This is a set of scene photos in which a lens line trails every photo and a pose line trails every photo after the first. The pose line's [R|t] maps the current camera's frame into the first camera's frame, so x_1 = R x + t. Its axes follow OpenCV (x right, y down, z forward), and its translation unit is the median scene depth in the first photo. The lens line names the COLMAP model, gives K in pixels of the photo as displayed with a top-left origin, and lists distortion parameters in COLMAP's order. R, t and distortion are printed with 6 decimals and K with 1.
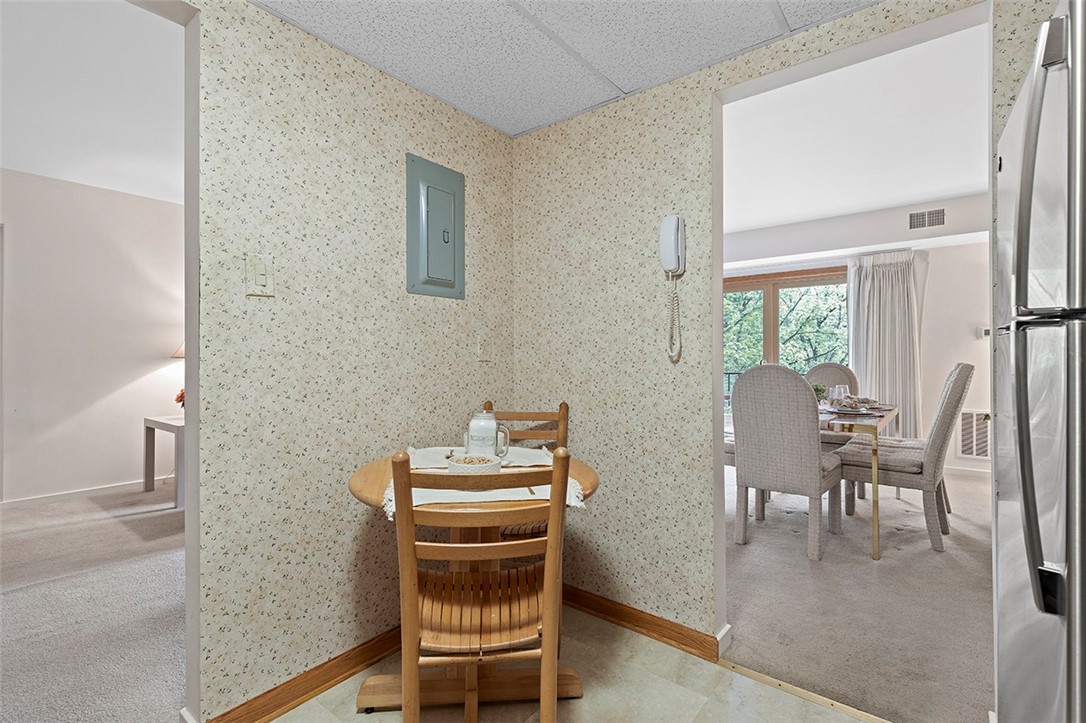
lens RADIAL K [[497.4, 0, 545.5], [0, 497.4, 359.1], [0, 0, 1]] dist [0.004692, -0.002030]
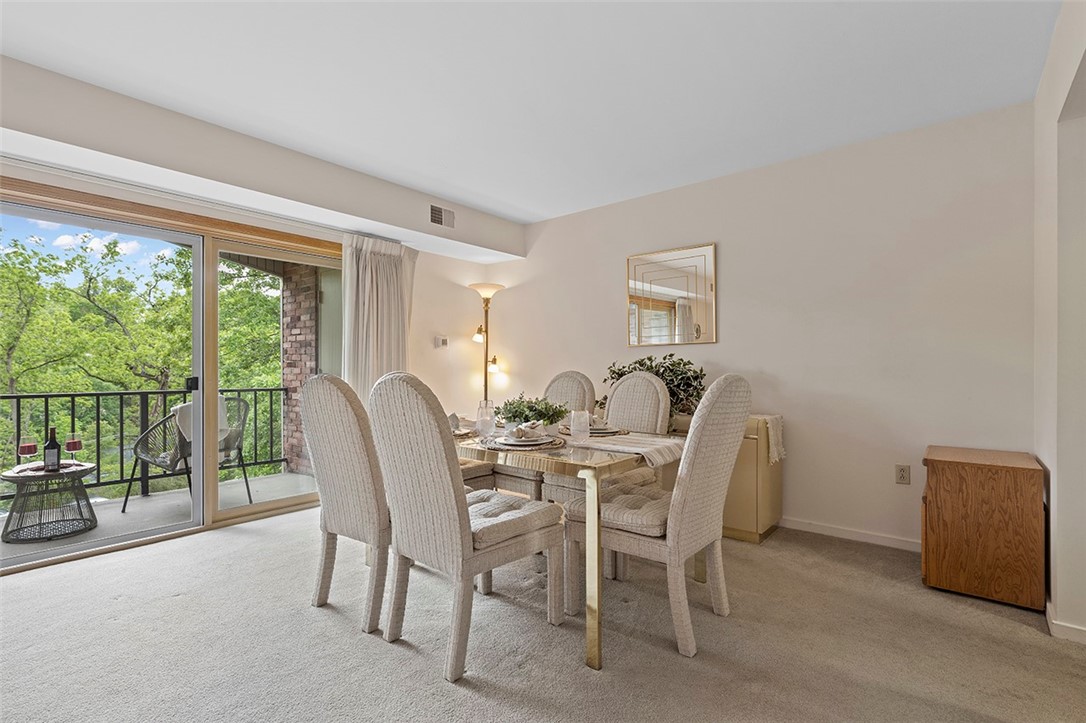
lens RADIAL K [[497.4, 0, 541.6], [0, 497.4, 358.2], [0, 0, 1]] dist [0.004692, -0.002030]
pose [[0.007436, 0.019881, 0.999775, -0.160344], [-0.000667, 0.999802, -0.019877, 0.000782], [-0.999972, -0.000519, 0.007448, 0.813005]]
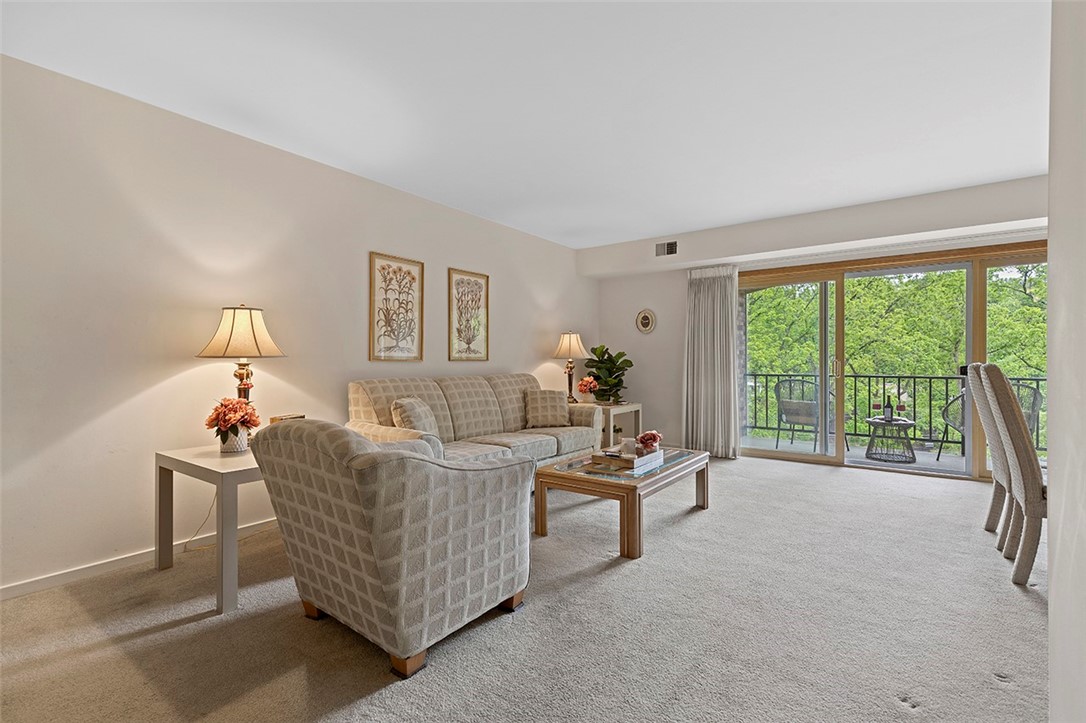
lens RADIAL K [[497.4, 0, 549.0], [0, 497.4, 364.7], [0, 0, 1]] dist [0.004692, -0.002030]
pose [[0.999479, -0.000285, 0.032283, -0.303835], [-0.000110, 0.999925, 0.012237, -0.000941], [-0.032284, -0.012234, 0.999404, 0.329349]]
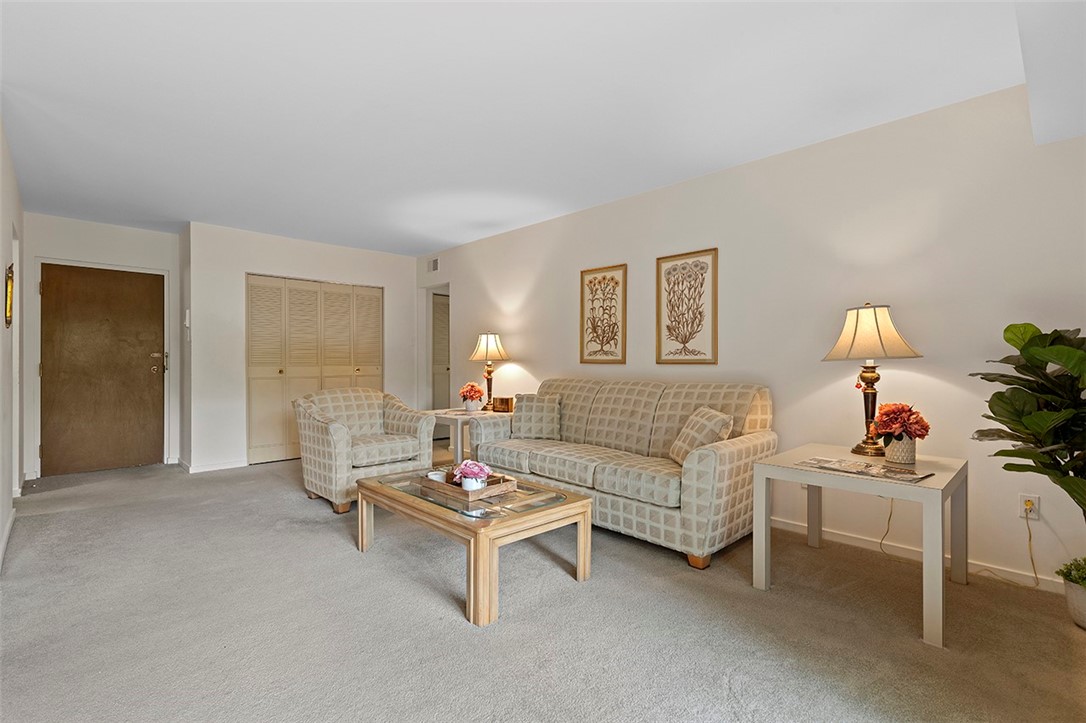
lens RADIAL K [[497.4, 0, 551.2], [0, 497.4, 366.7], [0, 0, 1]] dist [0.004692, -0.002030]
pose [[-0.132400, 0.010205, -0.991144, 0.444021], [0.003481, 0.999946, 0.009830, -0.000886], [0.991190, -0.002149, -0.132428, 1.288240]]
